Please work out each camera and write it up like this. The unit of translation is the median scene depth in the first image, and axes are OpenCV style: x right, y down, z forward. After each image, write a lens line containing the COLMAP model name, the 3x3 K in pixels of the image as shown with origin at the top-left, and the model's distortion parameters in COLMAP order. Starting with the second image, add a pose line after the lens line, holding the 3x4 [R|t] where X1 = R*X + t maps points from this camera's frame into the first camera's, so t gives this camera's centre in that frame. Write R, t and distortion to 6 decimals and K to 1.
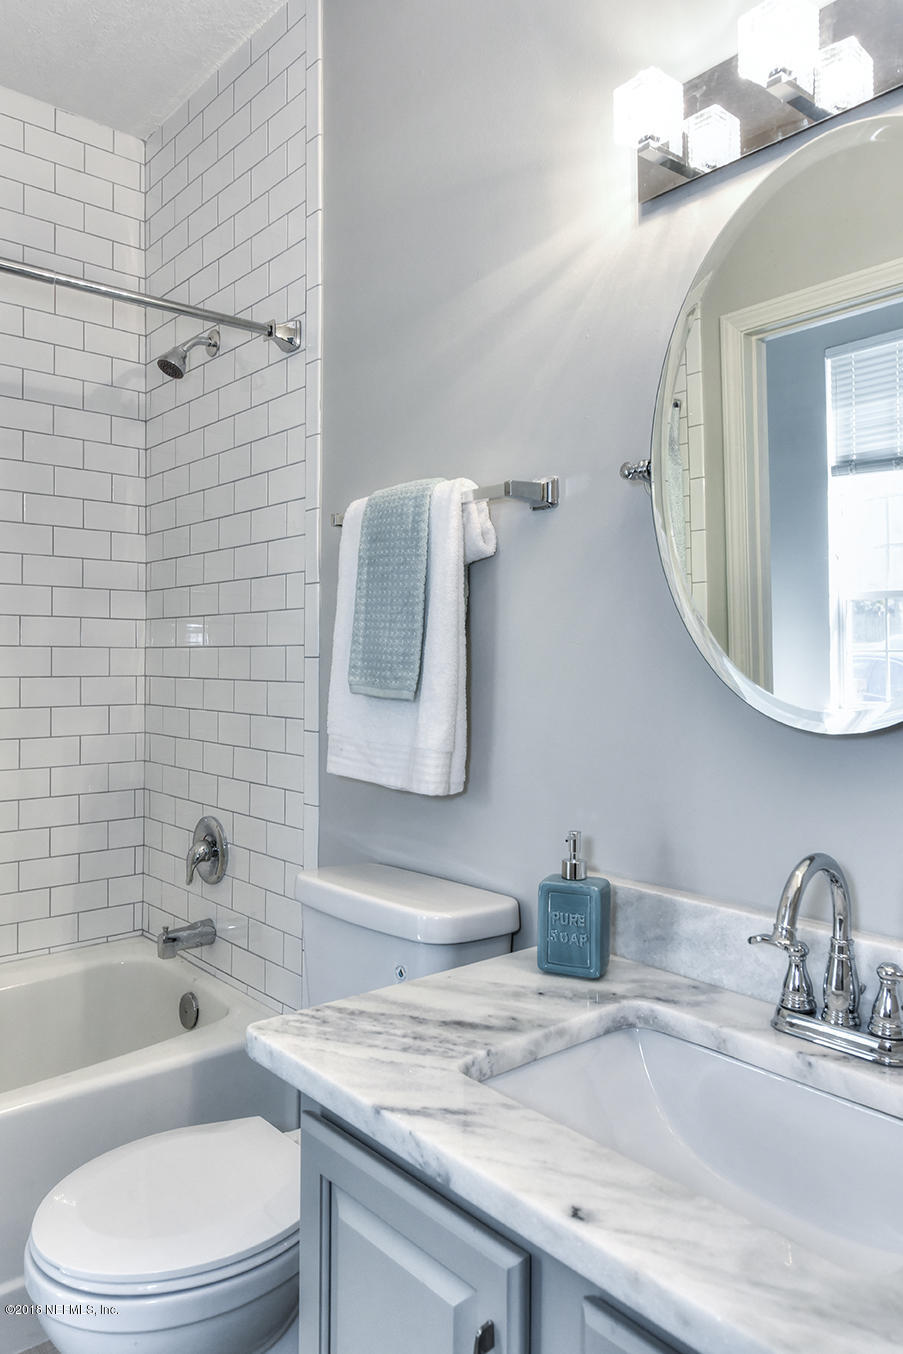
lens RADIAL K [[865.5, 0, 450.5], [0, 865.5, 668.5], [0, 0, 1]] dist [-0.007976, 0.004730]
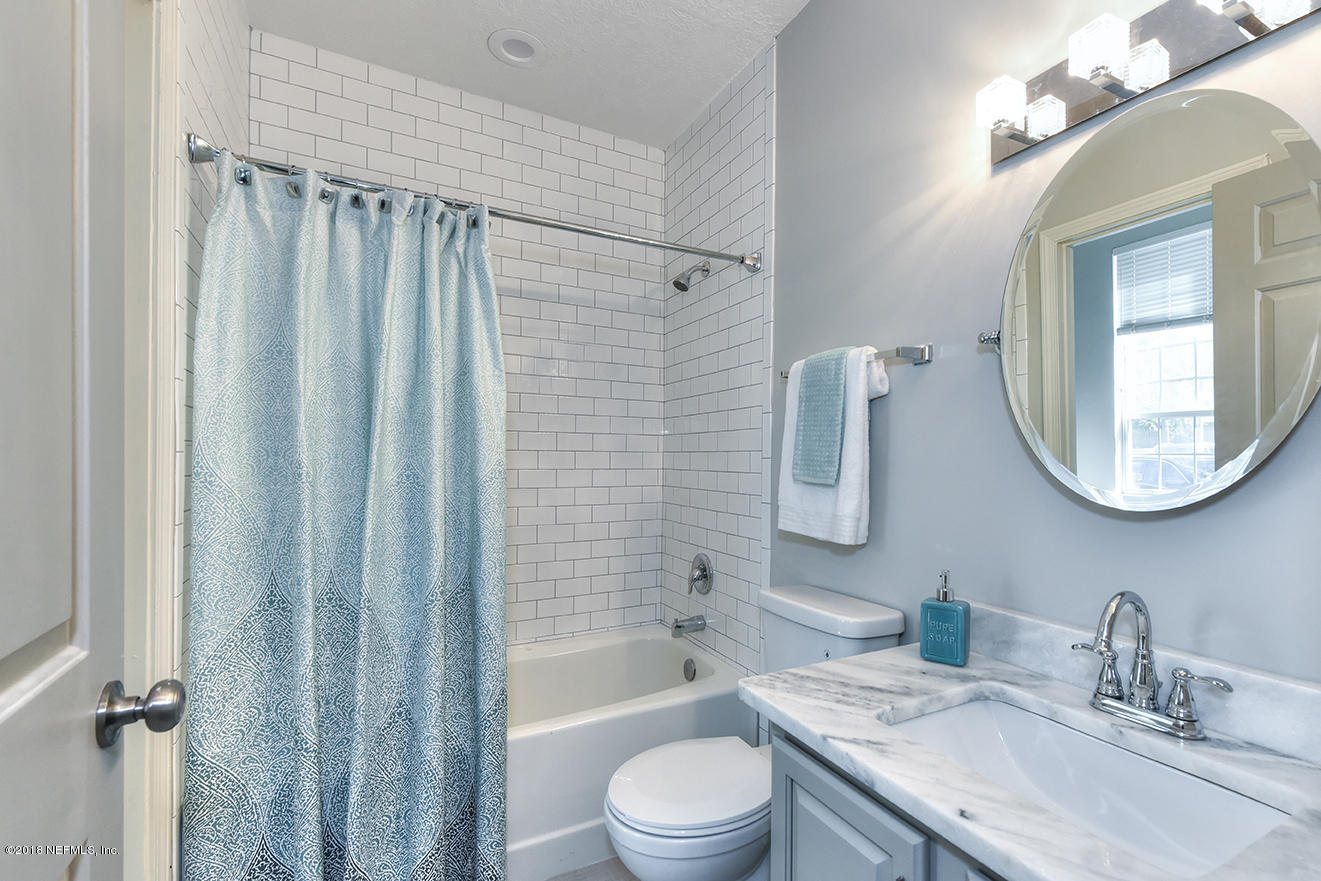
lens RADIAL K [[560.3, 0, 663.4], [0, 560.3, 461.3], [0, 0, 1]] dist [0.002501, -0.000951]
pose [[0.985587, 0.002977, -0.169146, -0.182485], [-0.003107, 0.999995, -0.000507, -0.006269], [0.169143, 0.001025, 0.985591, -0.081218]]
